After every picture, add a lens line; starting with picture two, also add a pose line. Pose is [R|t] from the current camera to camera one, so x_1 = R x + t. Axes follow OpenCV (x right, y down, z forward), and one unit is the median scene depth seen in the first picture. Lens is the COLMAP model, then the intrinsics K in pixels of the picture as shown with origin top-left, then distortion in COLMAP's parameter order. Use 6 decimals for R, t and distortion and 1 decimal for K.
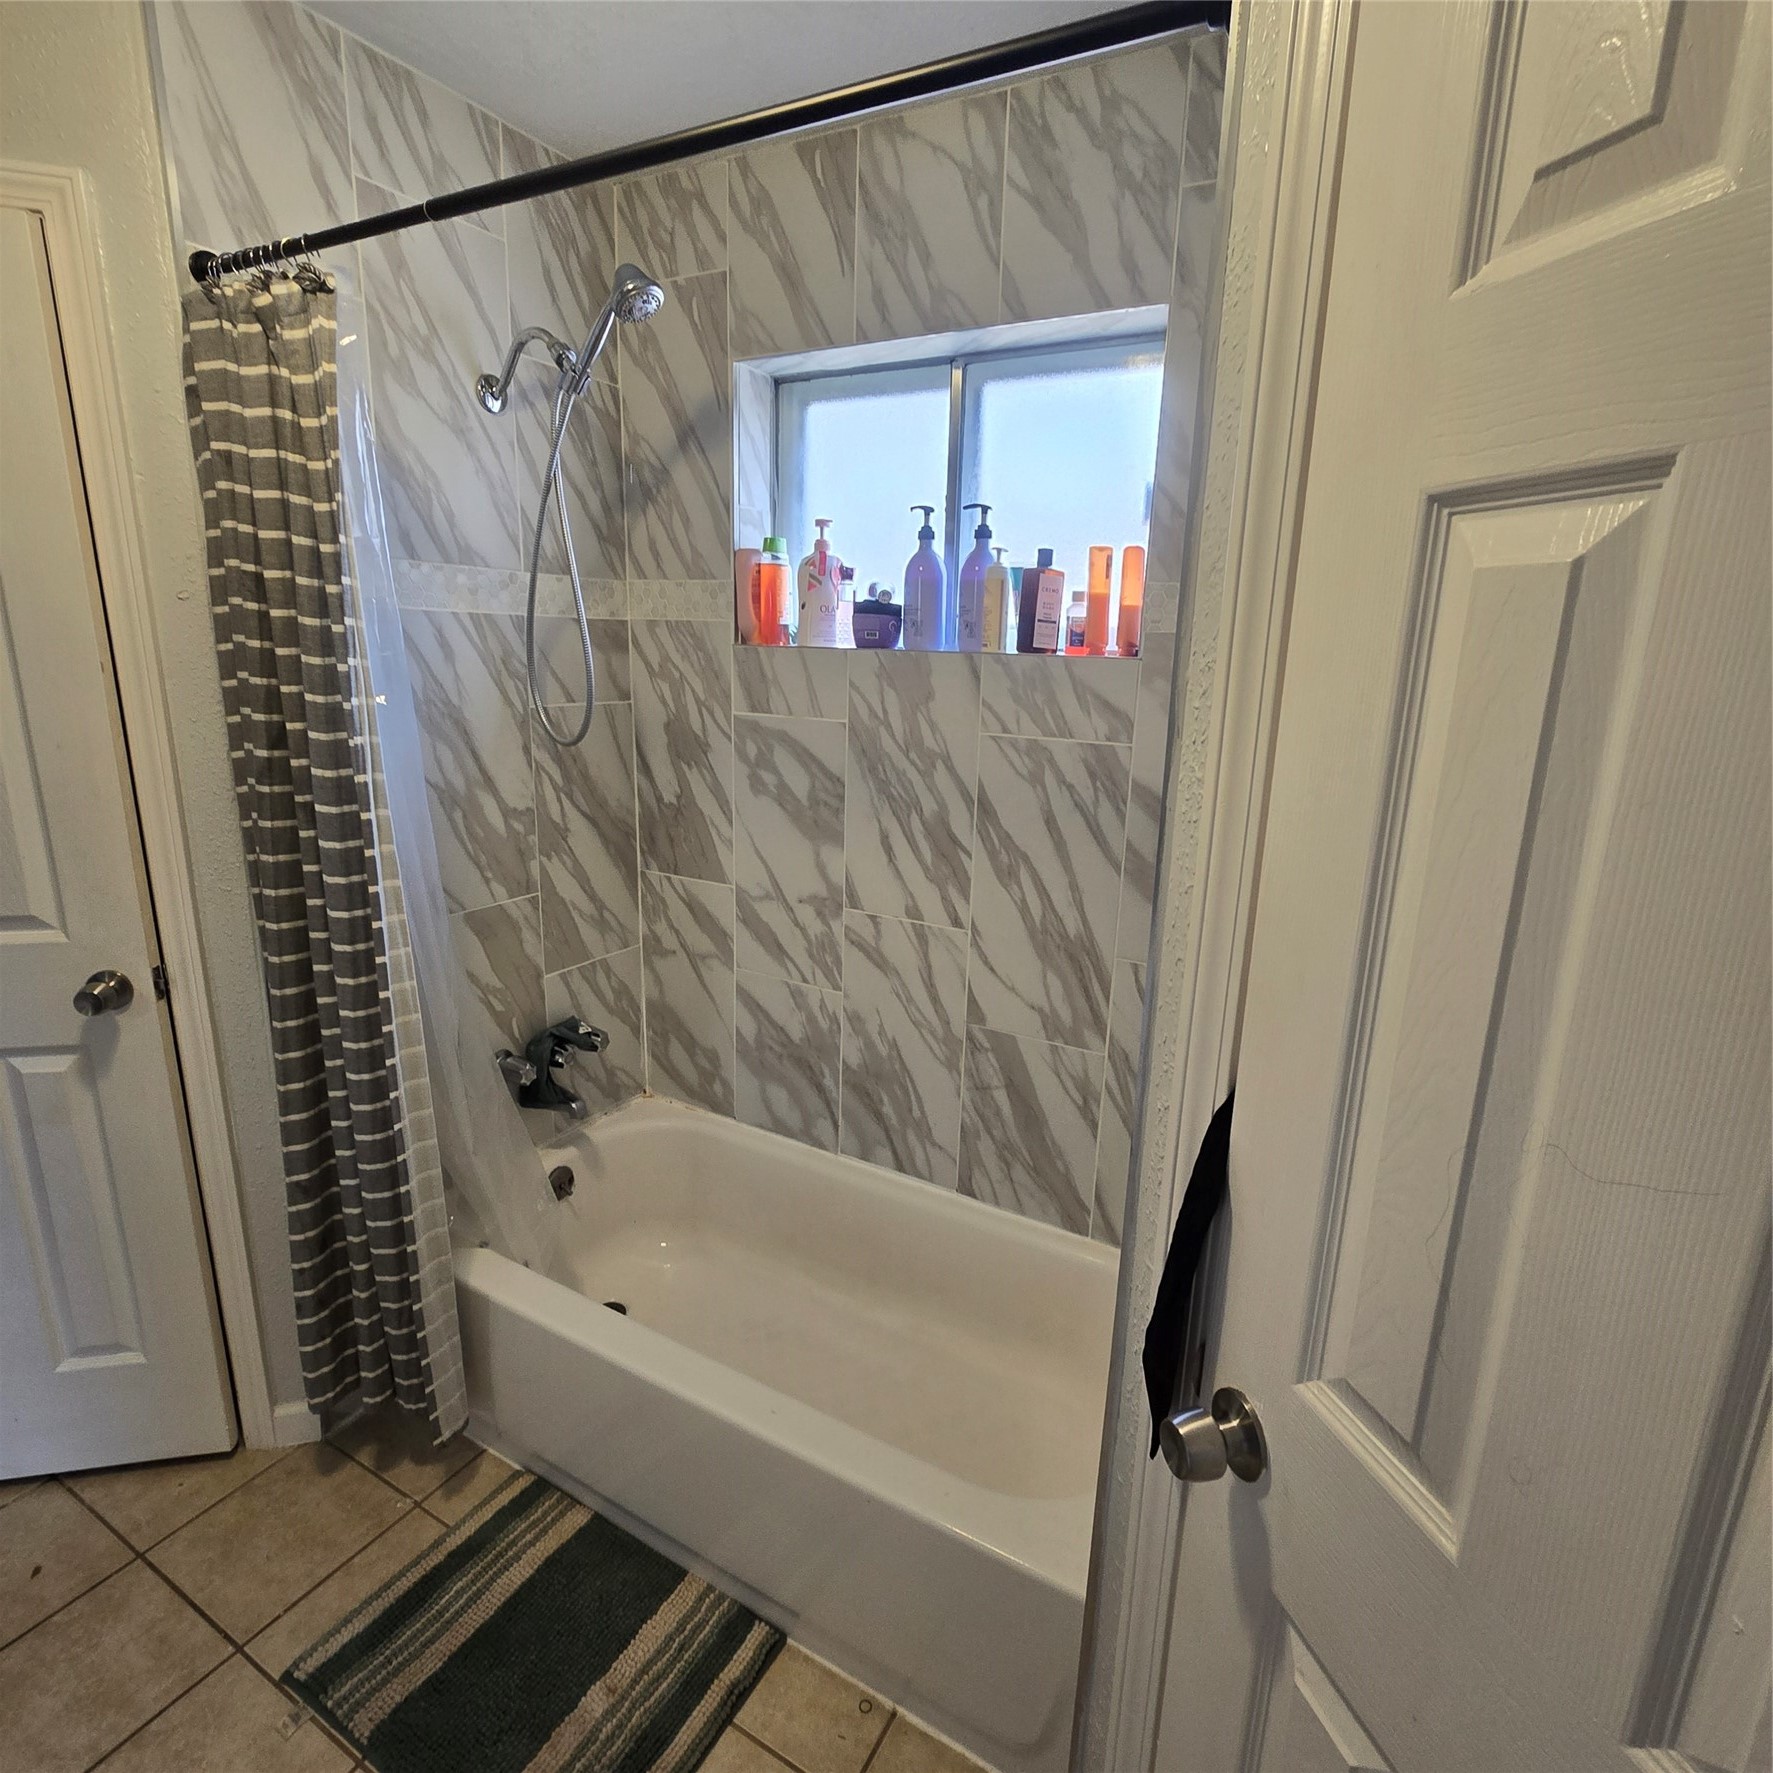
lens RADIAL K [[982.9, 0, 886.5], [0, 982.9, 886.5], [0, 0, 1]] dist [0.000651, -0.002854]
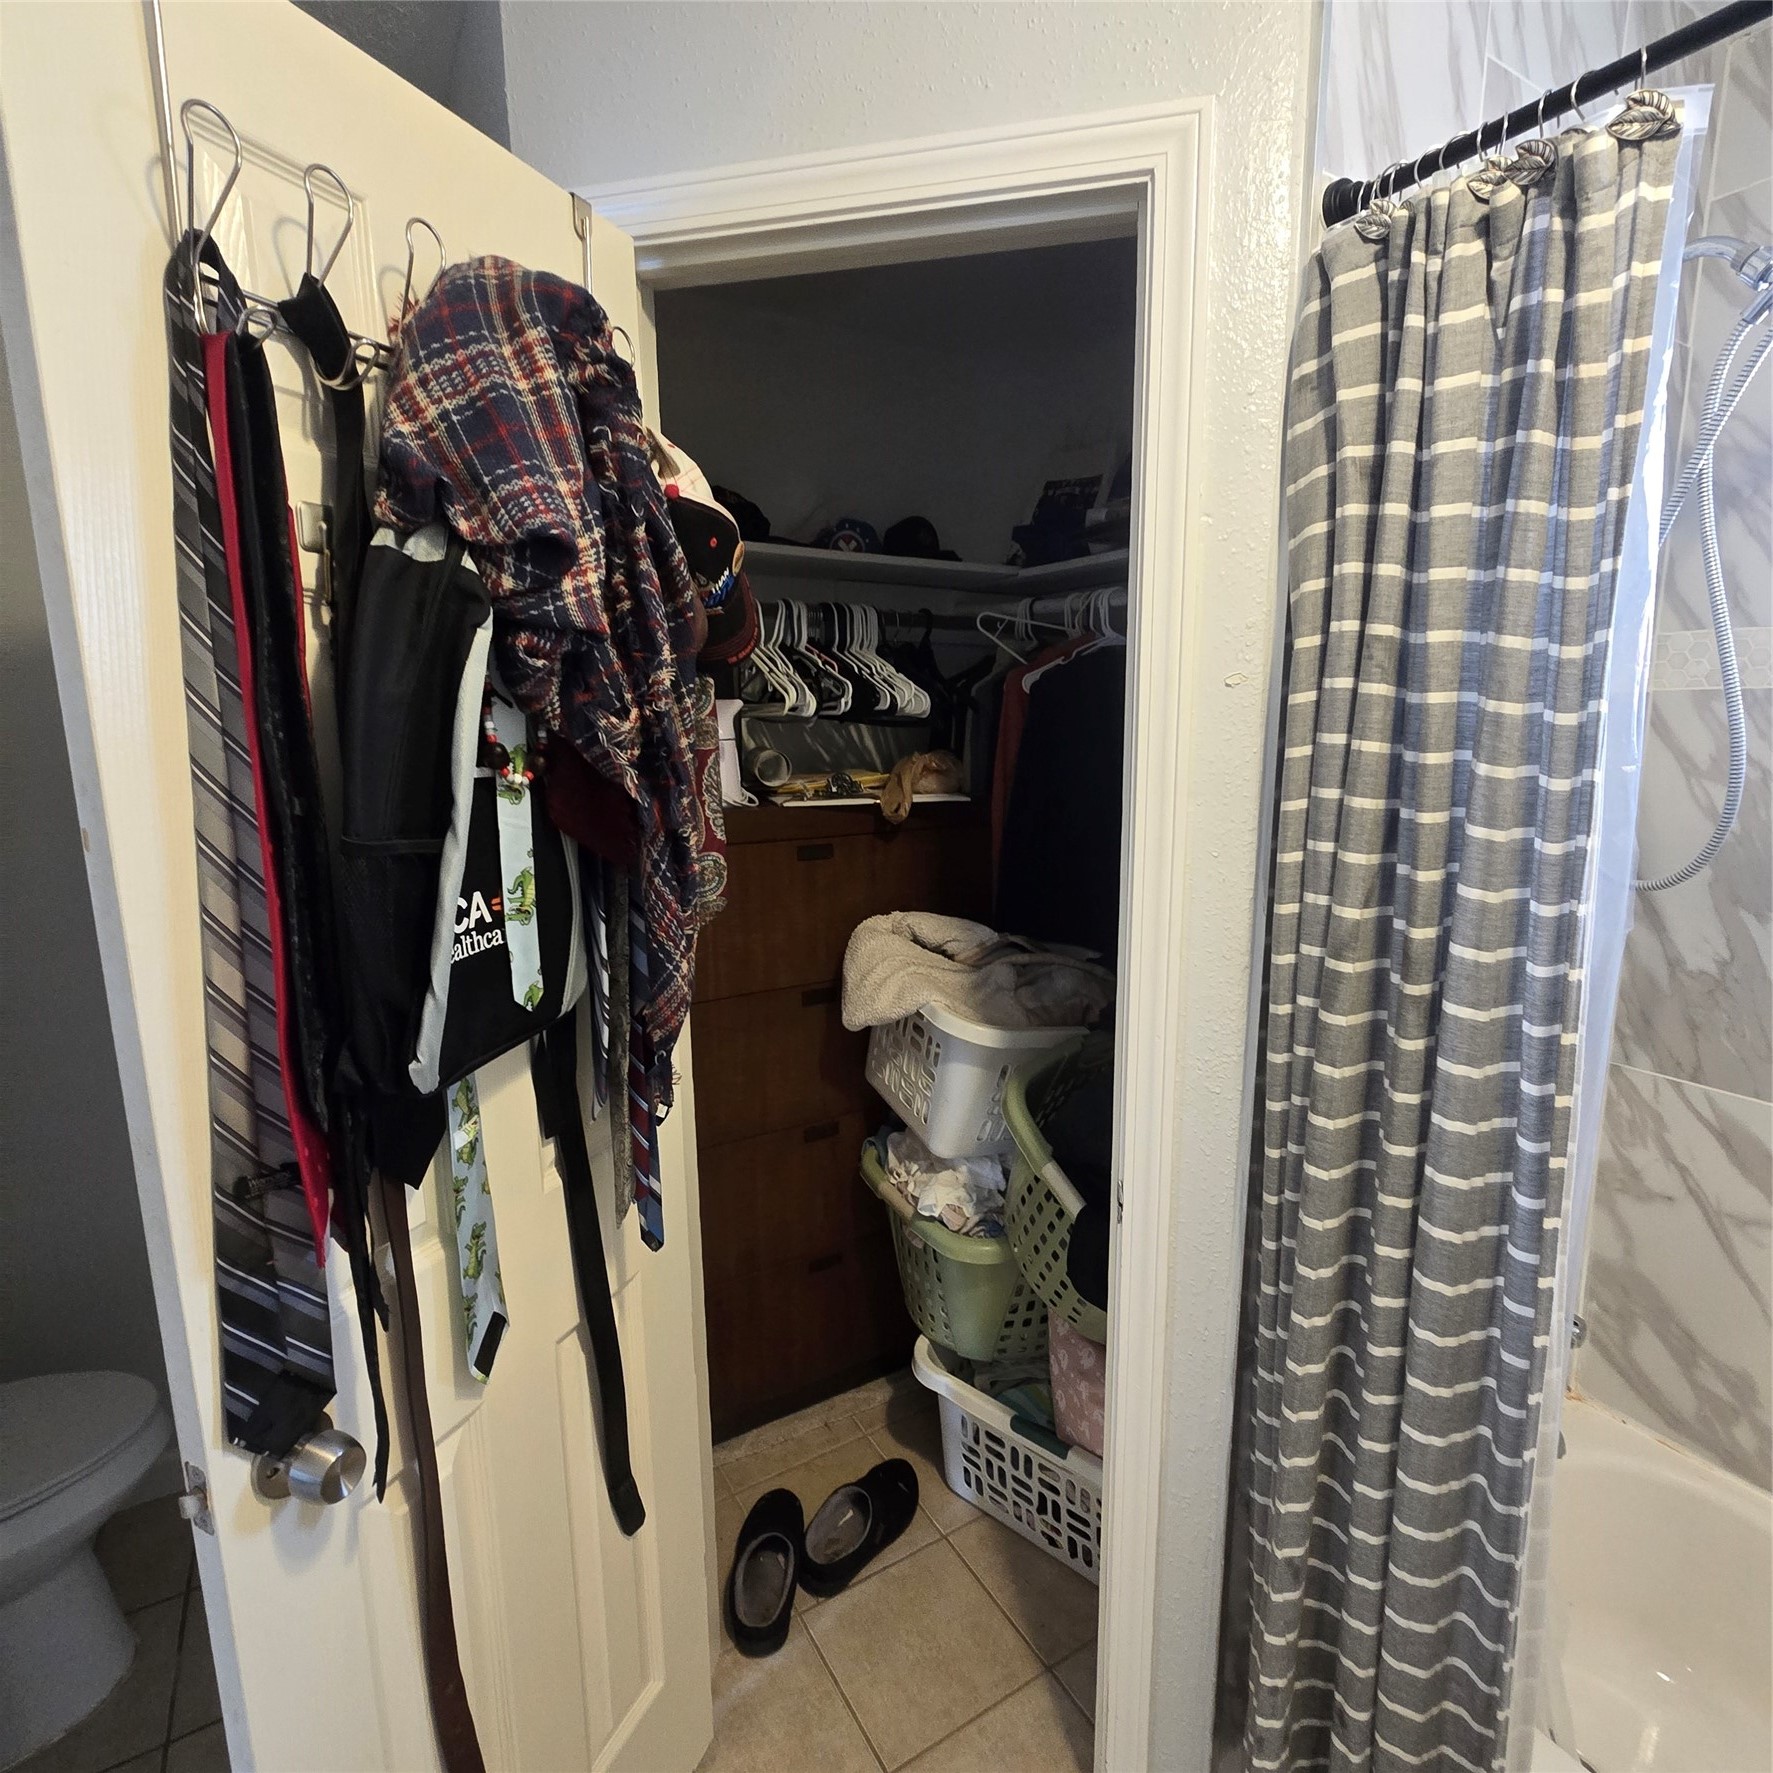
lens RADIAL K [[982.9, 0, 886.5], [0, 982.9, 886.5], [0, 0, 1]] dist [0.000651, -0.002854]
pose [[0.860871, 0.047486, -0.506603, -0.356972], [-0.088605, 0.994414, -0.057355, -0.056543], [0.501050, 0.094263, 0.860269, 0.181061]]
